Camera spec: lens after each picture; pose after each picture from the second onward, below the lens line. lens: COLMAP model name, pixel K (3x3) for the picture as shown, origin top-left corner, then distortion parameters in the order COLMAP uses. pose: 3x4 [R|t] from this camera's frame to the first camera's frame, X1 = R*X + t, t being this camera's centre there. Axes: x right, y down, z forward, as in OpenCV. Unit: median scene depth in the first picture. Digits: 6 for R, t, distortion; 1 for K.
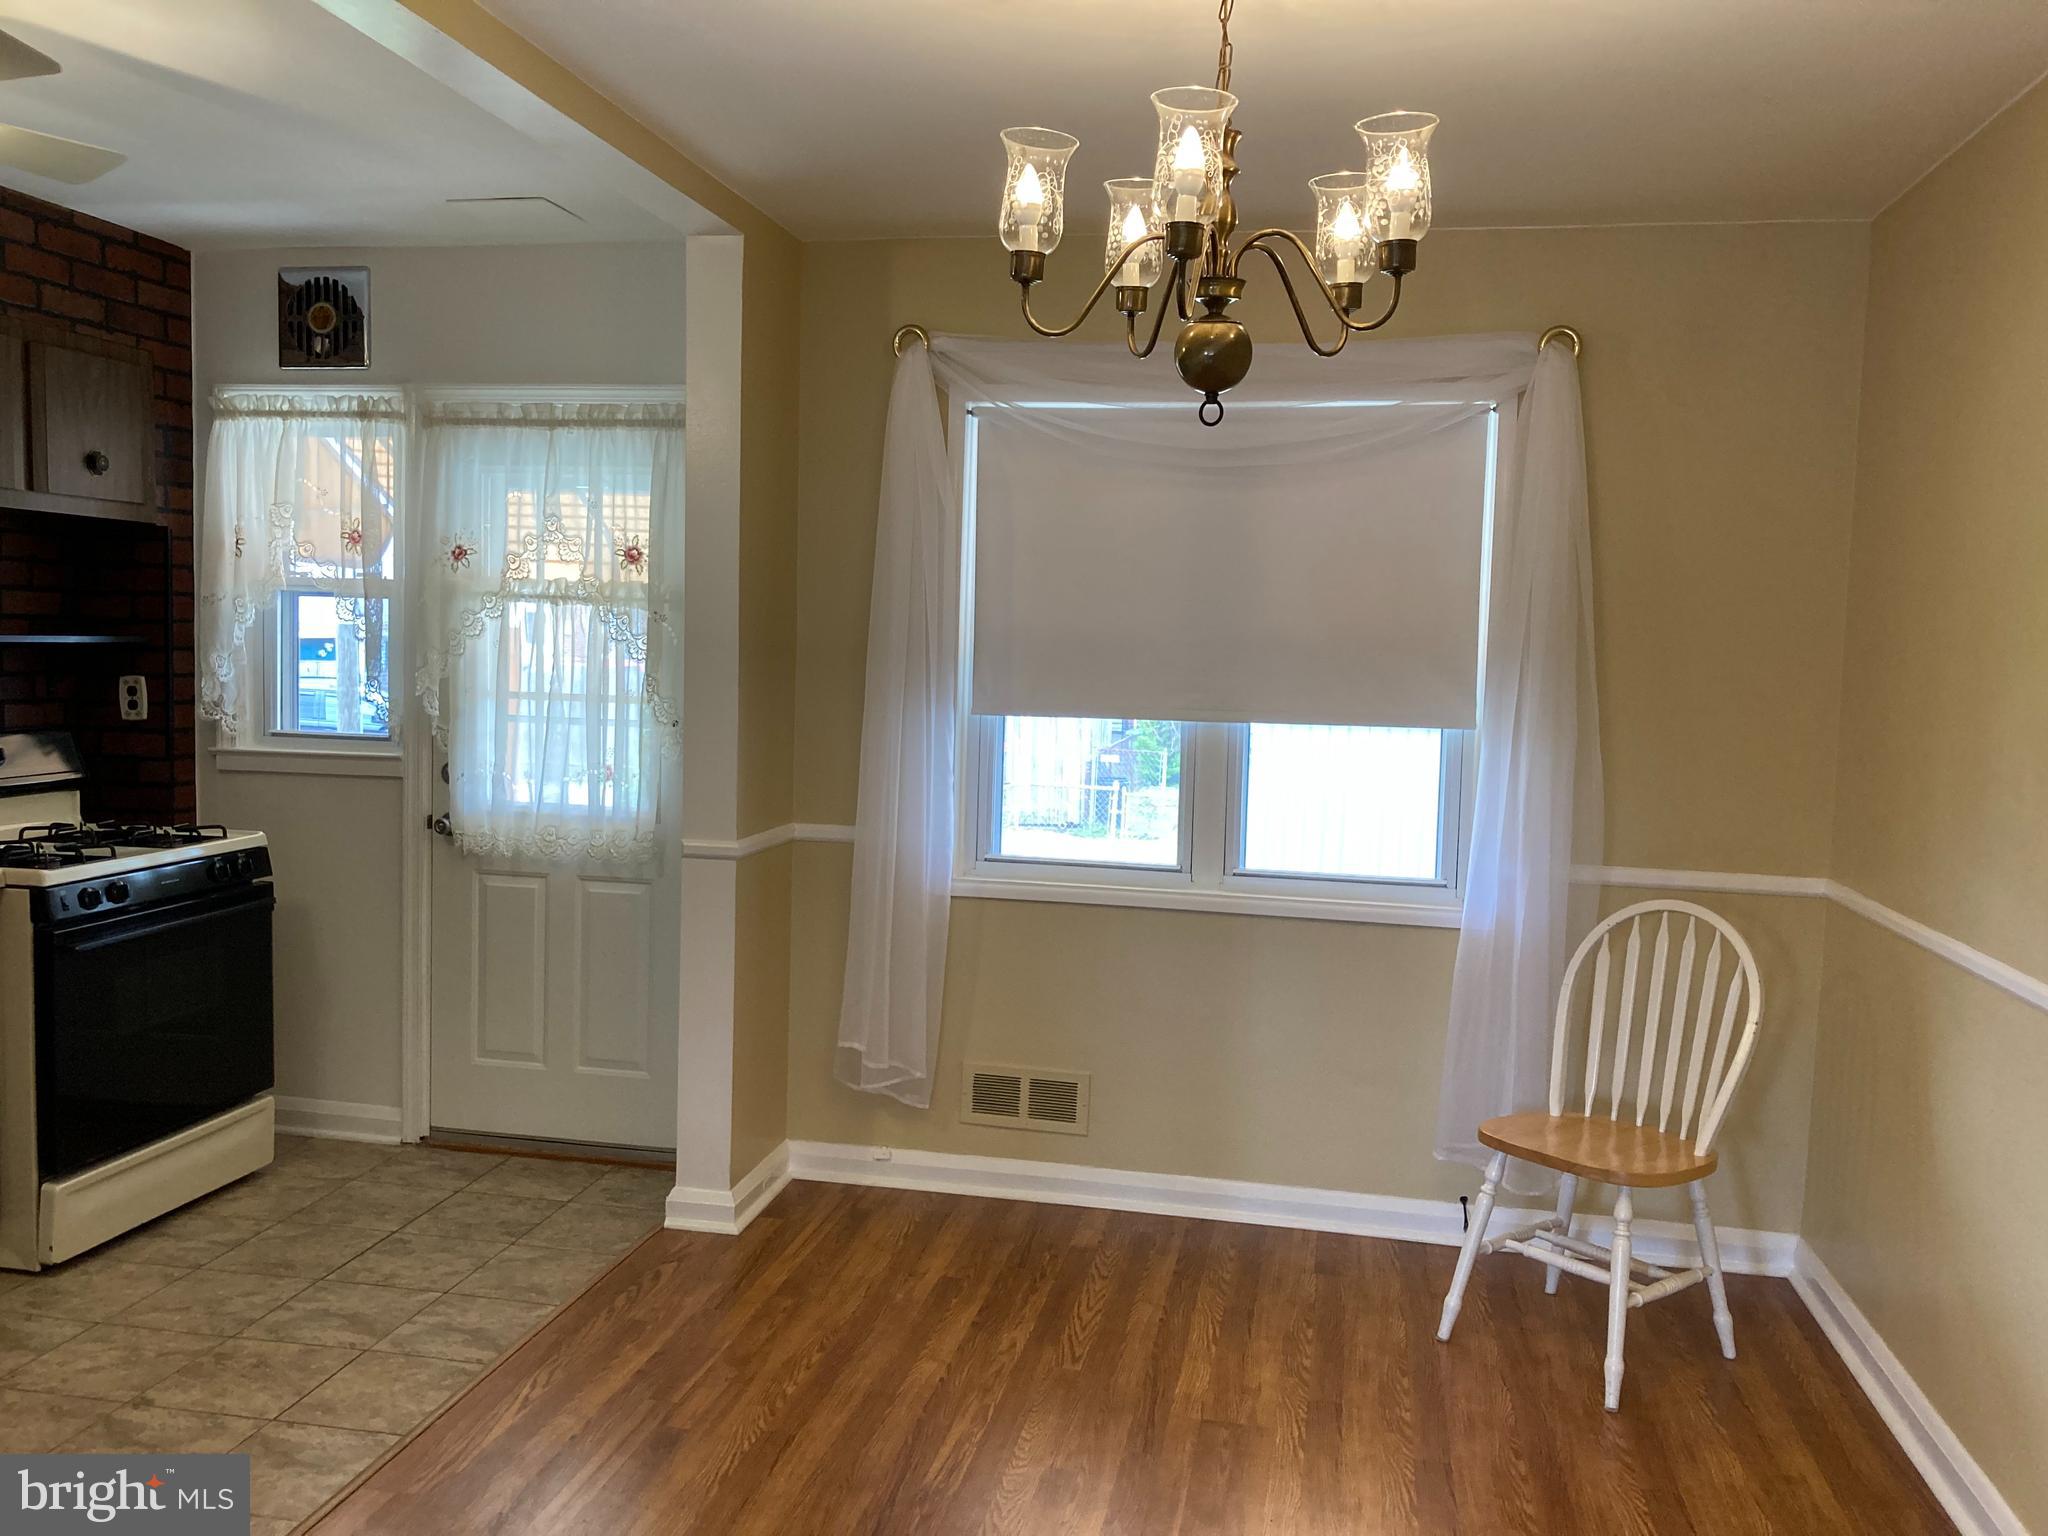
lens RADIAL K [[1696.2, 0, 1023.3], [0, 1696.2, 724.9], [0, 0, 1]] dist [0.002722, -0.045351]
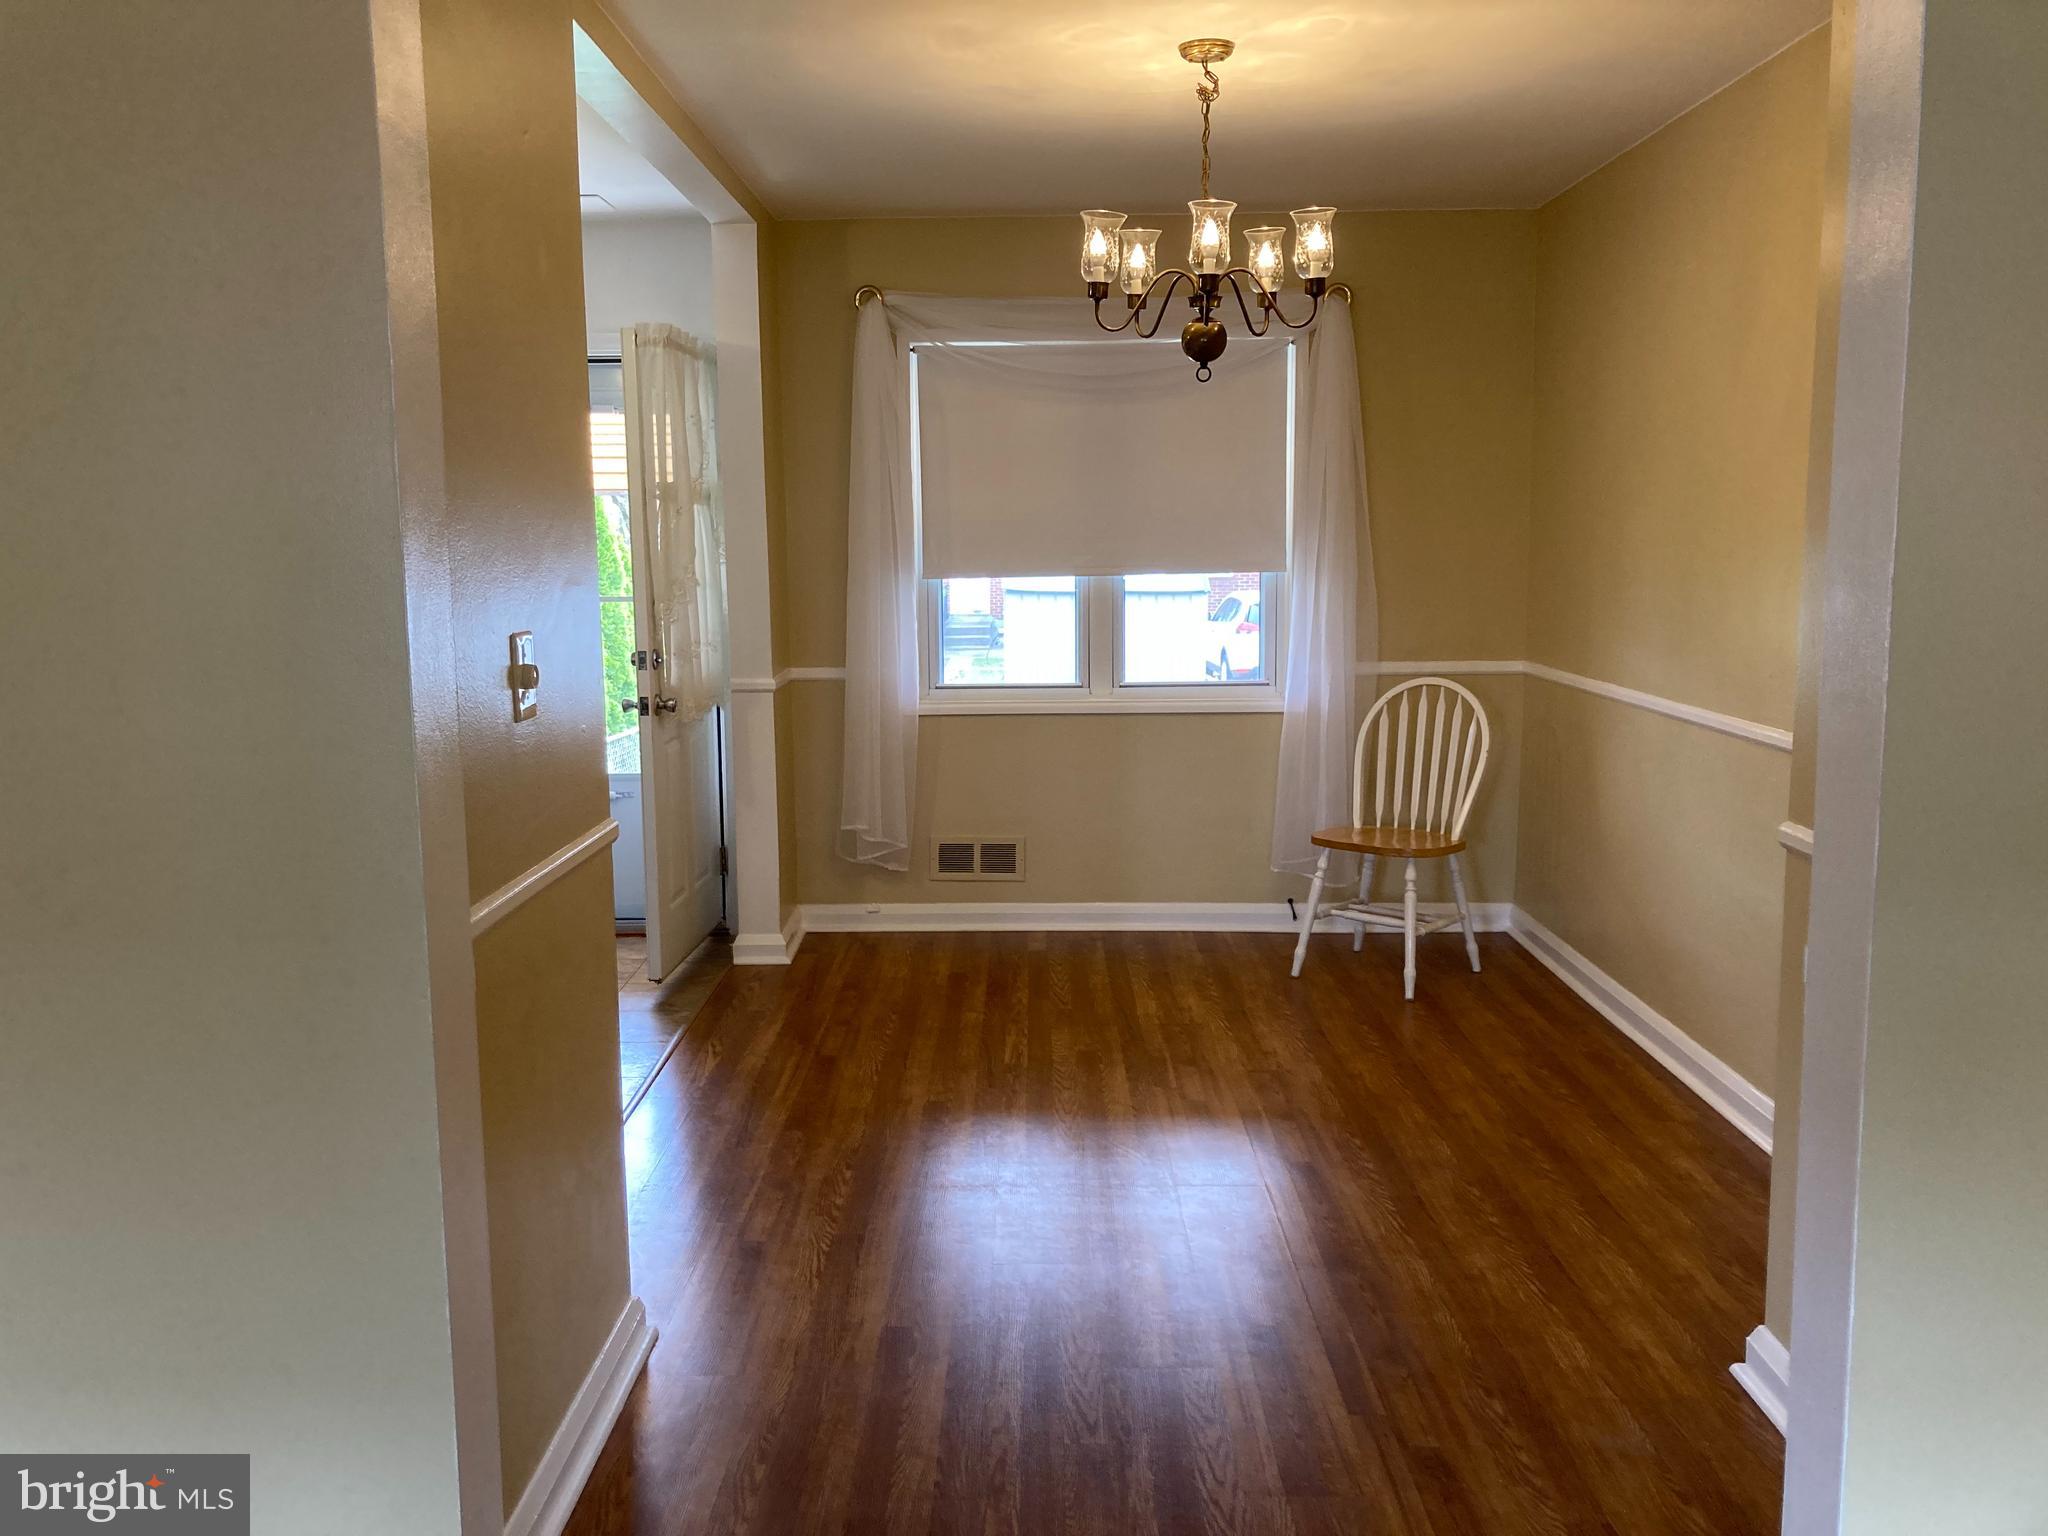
lens RADIAL K [[1698.5, 0, 1015.2], [0, 1698.5, 759.0], [0, 0, 1]] dist [0.009380, 0.000276]
pose [[0.982875, -0.065361, 0.172293, -0.223230], [0.050620, 0.994779, 0.088608, 0.022831], [-0.177185, -0.078369, 0.981052, -0.382908]]
